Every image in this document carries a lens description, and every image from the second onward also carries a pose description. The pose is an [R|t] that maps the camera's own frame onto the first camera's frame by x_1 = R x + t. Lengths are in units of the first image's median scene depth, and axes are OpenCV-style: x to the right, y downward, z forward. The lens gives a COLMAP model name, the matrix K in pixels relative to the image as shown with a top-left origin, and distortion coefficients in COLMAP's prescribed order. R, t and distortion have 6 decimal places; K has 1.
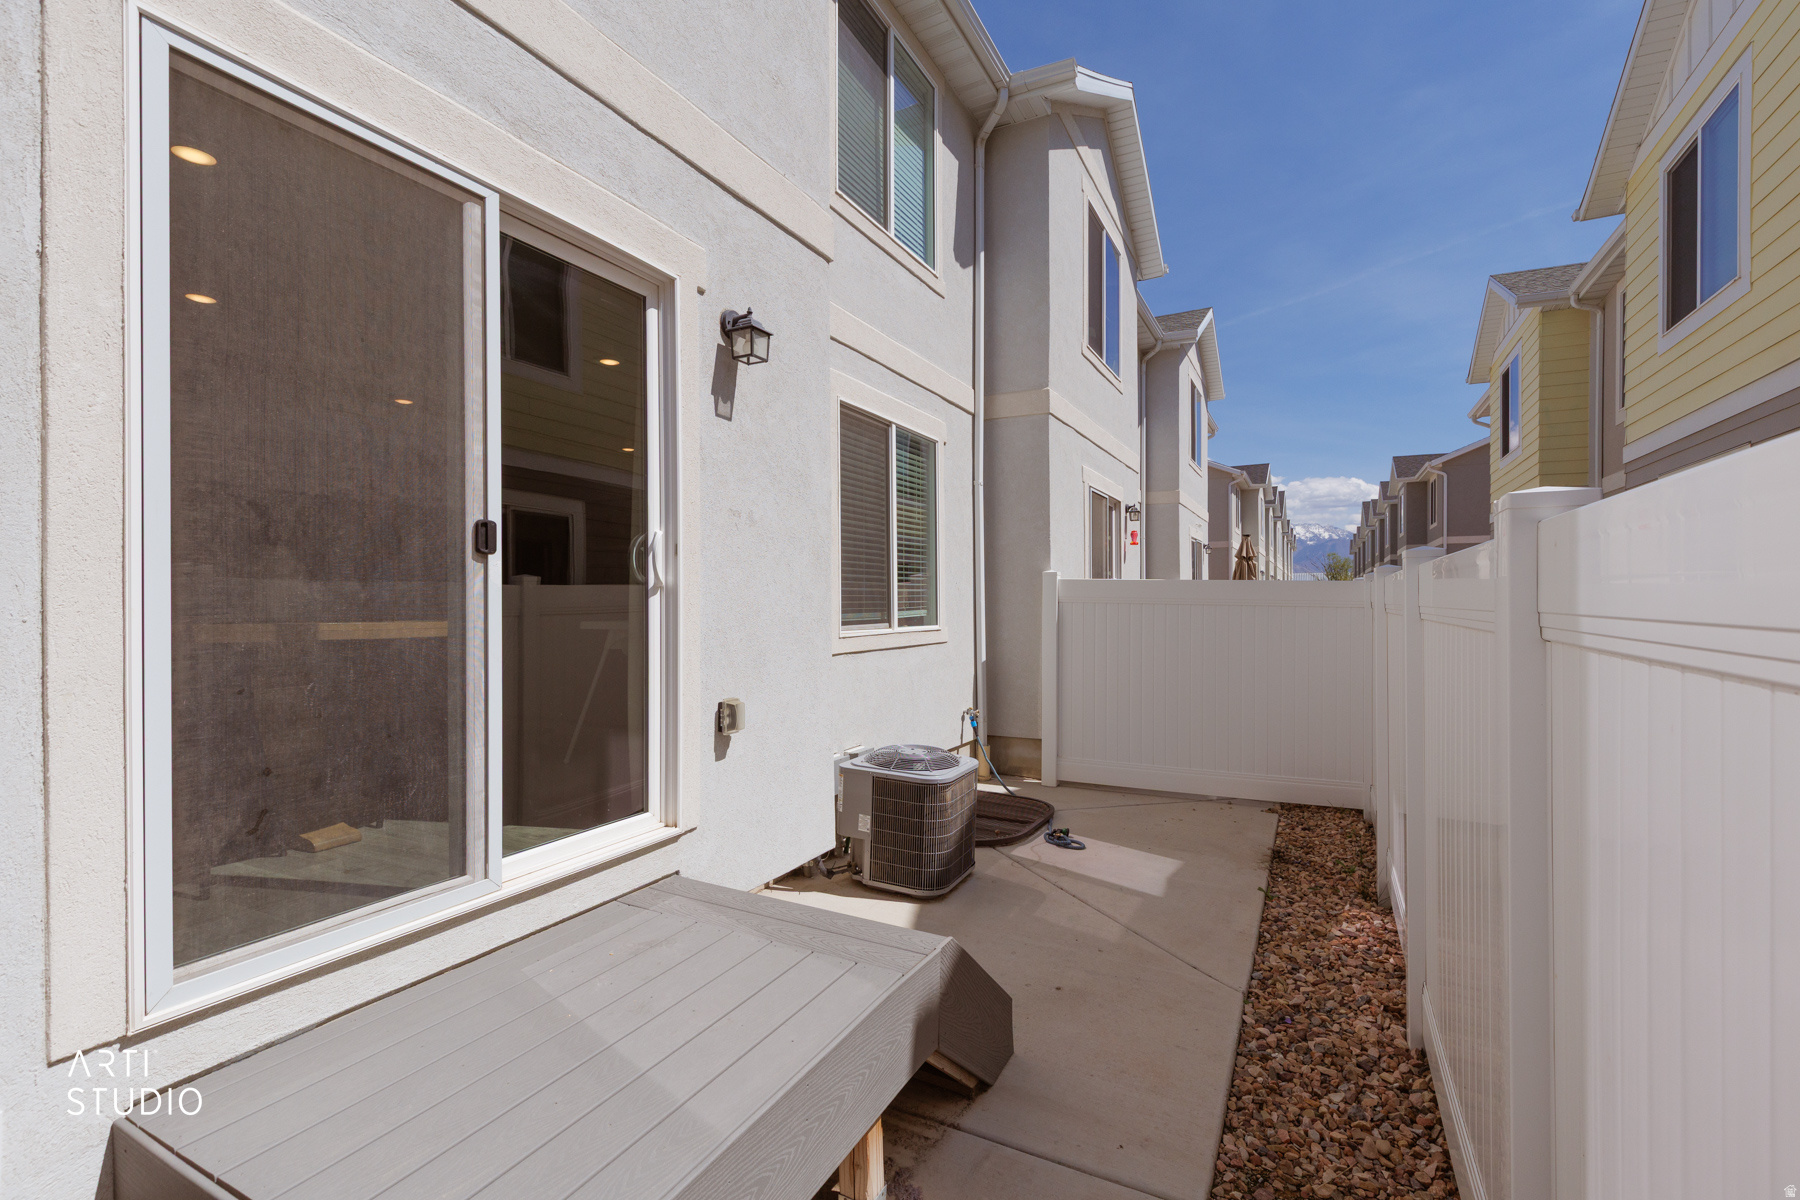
lens RADIAL K [[803.5, 0, 895.9], [0, 803.5, 603.2], [0, 0, 1]] dist [-0.000835, 0.002596]
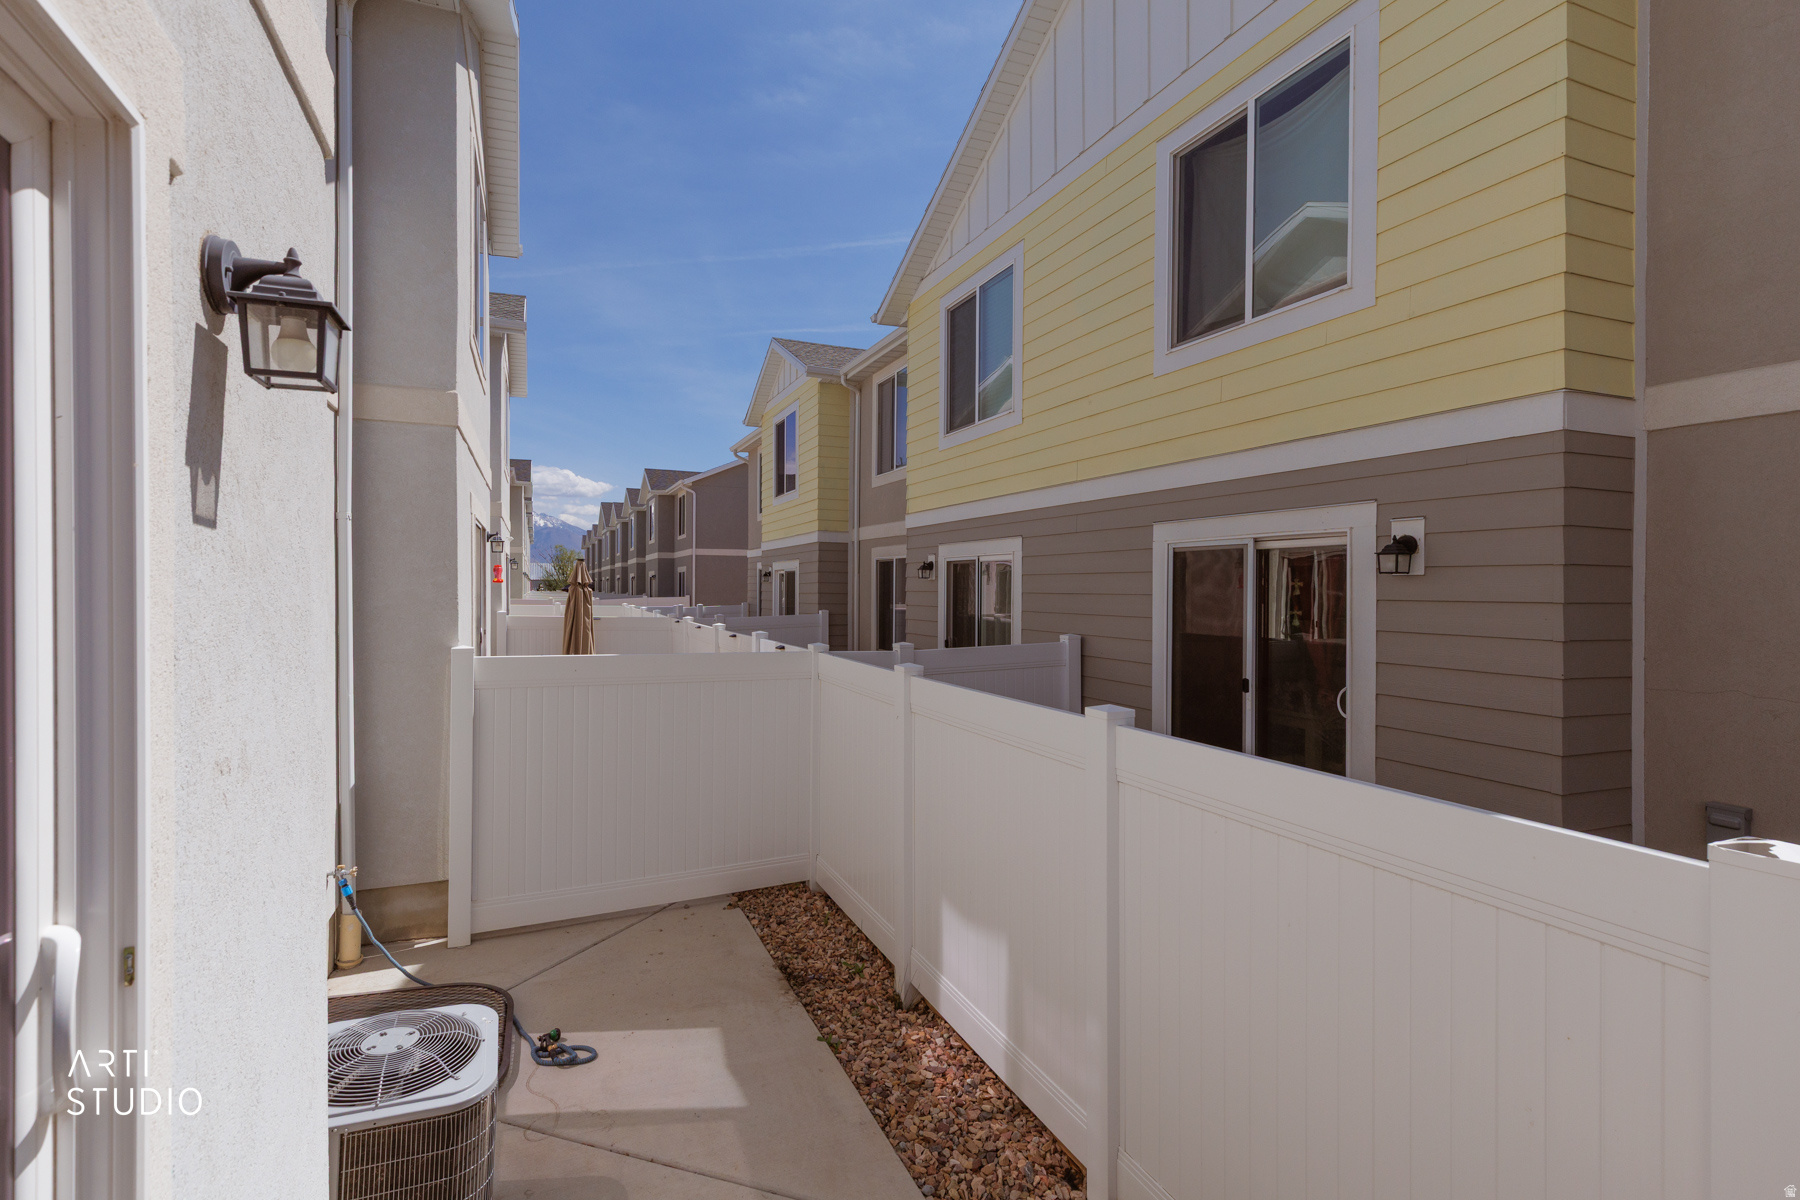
lens RADIAL K [[835.5, 0, 858.8], [0, 835.5, 585.7], [0, 0, 1]] dist [0.003214, 0.000695]
pose [[0.654646, 0.002005, 0.755933, -0.168803], [0.000472, 0.999995, -0.003061, -0.109745], [-0.755936, 0.002361, 0.654641, 0.284216]]
